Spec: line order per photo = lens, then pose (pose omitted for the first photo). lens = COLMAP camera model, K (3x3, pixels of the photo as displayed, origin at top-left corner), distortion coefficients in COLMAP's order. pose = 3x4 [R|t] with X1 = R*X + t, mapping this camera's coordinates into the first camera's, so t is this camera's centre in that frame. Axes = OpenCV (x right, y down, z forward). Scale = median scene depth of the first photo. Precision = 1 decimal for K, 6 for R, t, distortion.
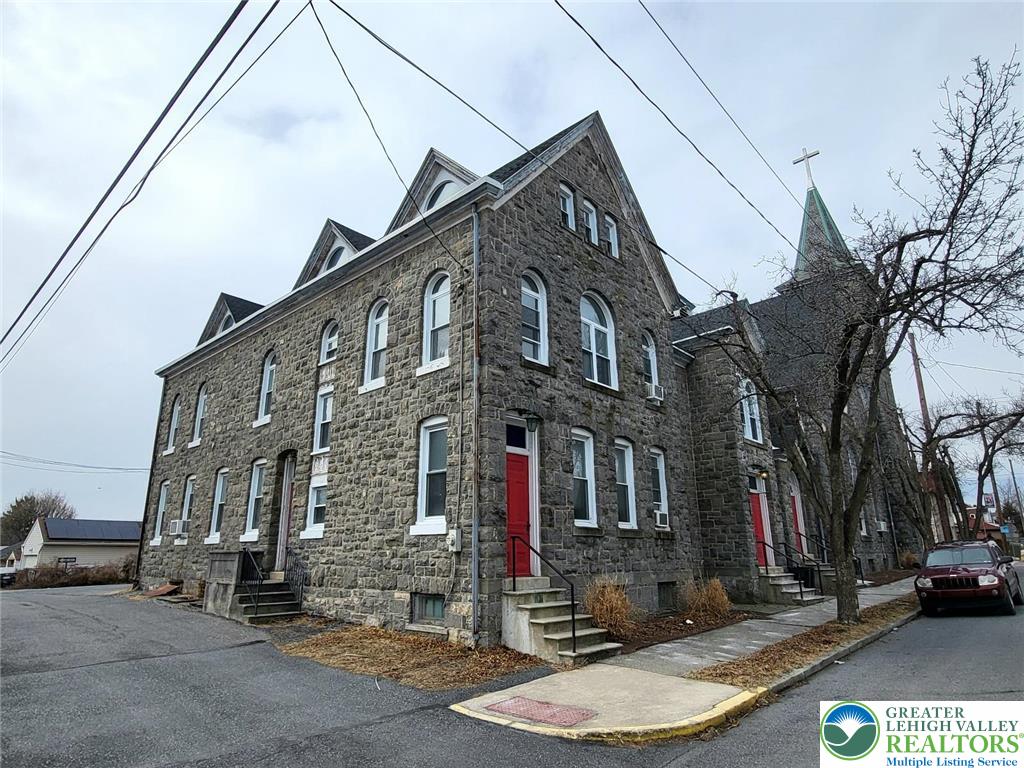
lens RADIAL K [[597.9, 0, 510.8], [0, 597.9, 380.4], [0, 0, 1]] dist [-0.000864, -0.002072]
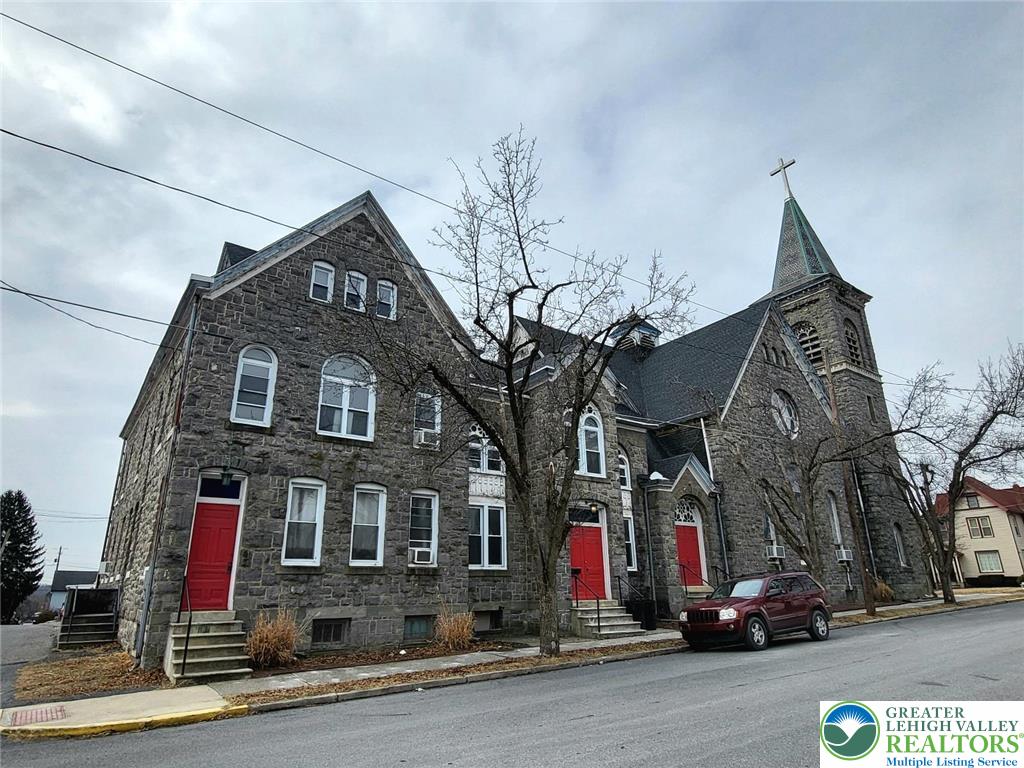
lens RADIAL K [[597.9, 0, 492.3], [0, 597.9, 379.1], [0, 0, 1]] dist [-0.000864, -0.002072]
pose [[0.981975, -0.068476, -0.176171, 0.665219], [0.059397, 0.996645, -0.056310, -0.022118], [0.179436, 0.044831, 0.982748, -0.065078]]
